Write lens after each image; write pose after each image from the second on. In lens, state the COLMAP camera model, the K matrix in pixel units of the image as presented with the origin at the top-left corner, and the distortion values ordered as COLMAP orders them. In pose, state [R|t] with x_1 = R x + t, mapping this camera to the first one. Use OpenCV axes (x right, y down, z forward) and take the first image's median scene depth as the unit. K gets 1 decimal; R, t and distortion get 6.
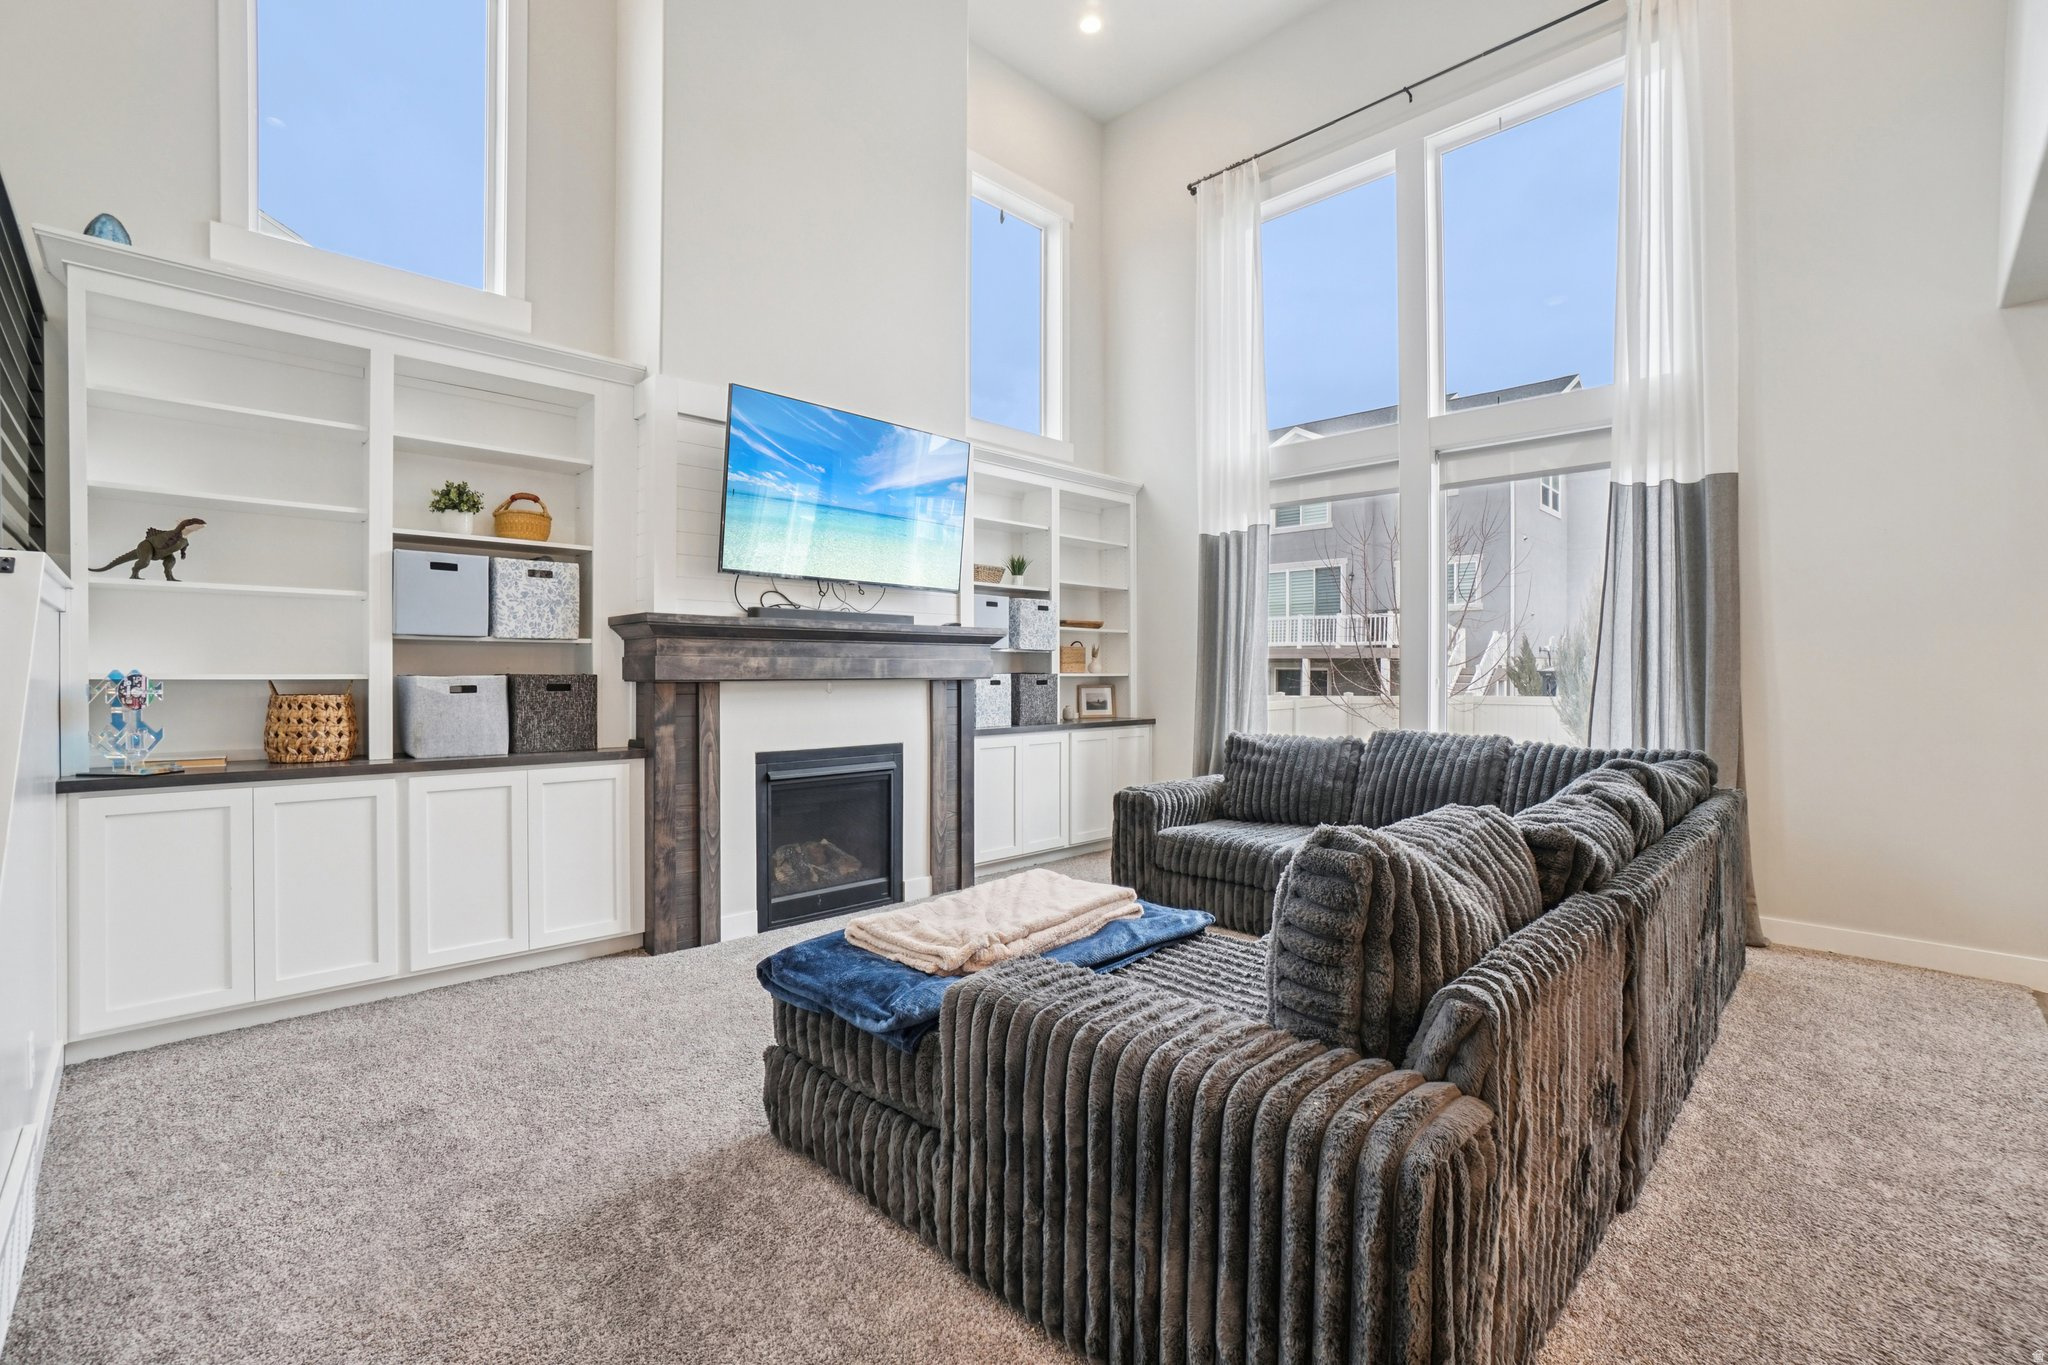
lens RADIAL K [[904.1, 0, 995.8], [0, 904.1, 660.3], [0, 0, 1]] dist [-0.065466, 0.025618]
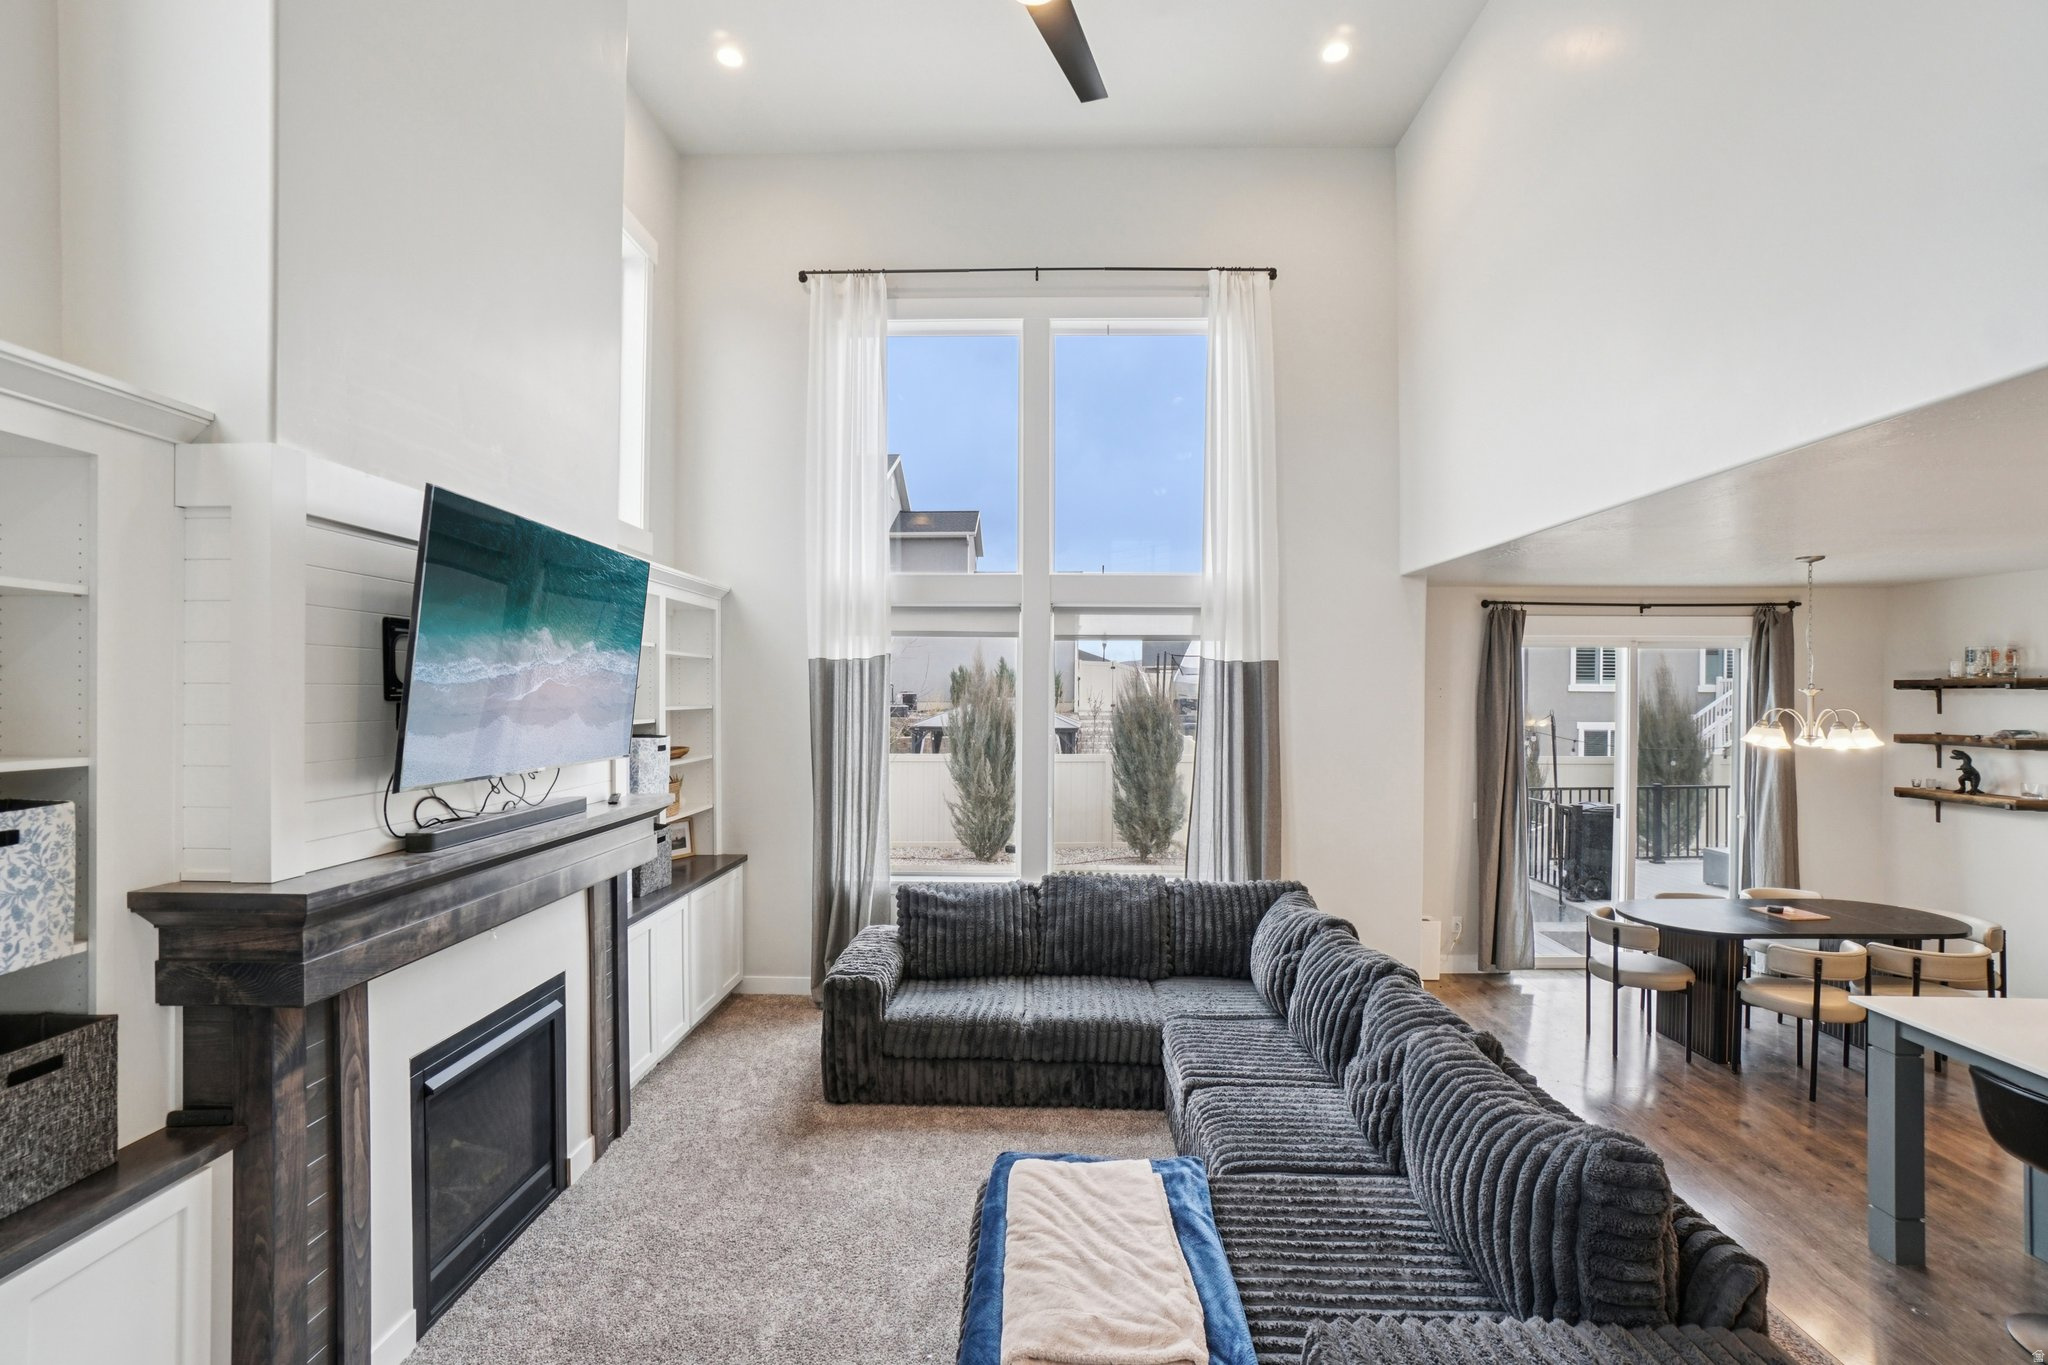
lens RADIAL K [[912.0, 0, 1024.0], [0, 912.0, 682.5], [0, 0, 1]] dist [-0.059319, 0.022926]
pose [[0.709325, 0.008138, 0.704835, -0.386849], [-0.009768, 0.999951, -0.001715, -0.157703], [-0.704814, -0.005669, 0.709369, 0.252249]]
